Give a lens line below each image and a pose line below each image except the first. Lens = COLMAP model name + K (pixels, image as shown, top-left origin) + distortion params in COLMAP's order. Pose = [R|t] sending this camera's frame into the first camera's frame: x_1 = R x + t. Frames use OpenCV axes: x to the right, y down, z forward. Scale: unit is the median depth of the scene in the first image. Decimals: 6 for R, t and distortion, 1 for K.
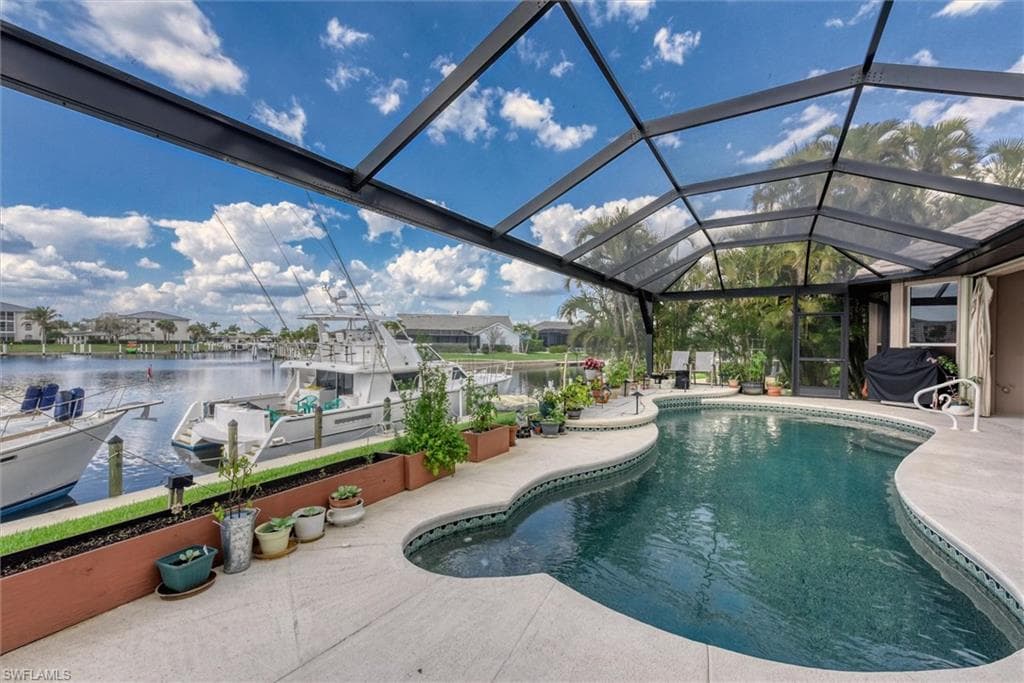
lens RADIAL K [[439.1, 0, 514.2], [0, 439.1, 337.2], [0, 0, 1]] dist [0.006006, 0.000036]
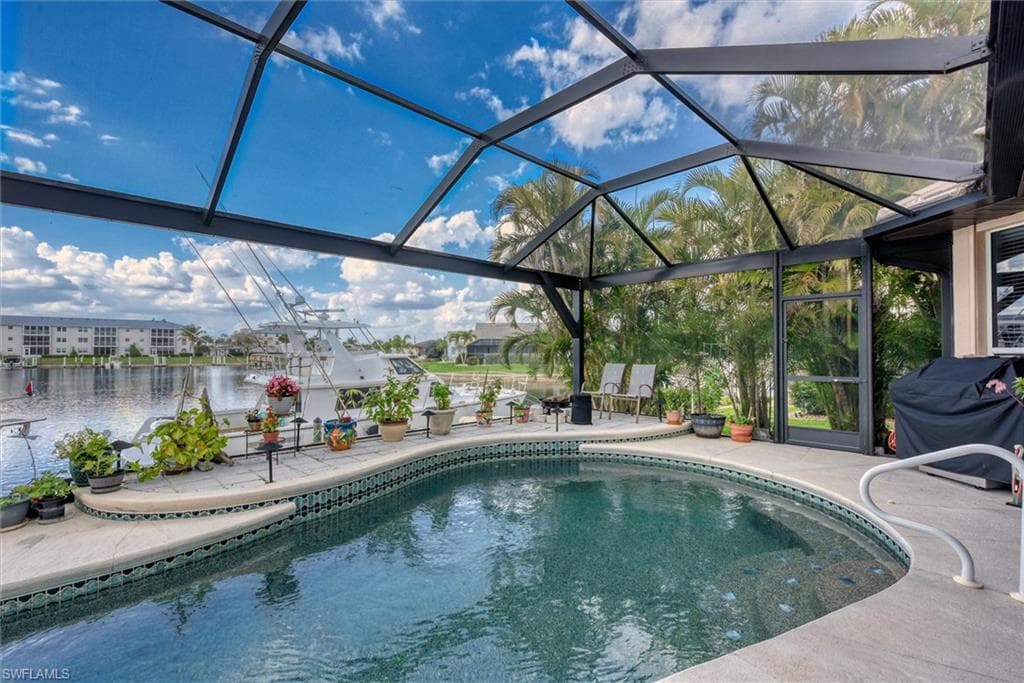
lens RADIAL K [[459.9, 0, 512.0], [0, 459.9, 341.5], [0, 0, 1]] dist [0.011774, 0.000162]
pose [[0.969721, -0.012087, -0.243917, 0.398735], [0.008819, 0.999856, -0.014489, 0.007034], [0.244057, 0.011899, 0.969688, 0.294452]]
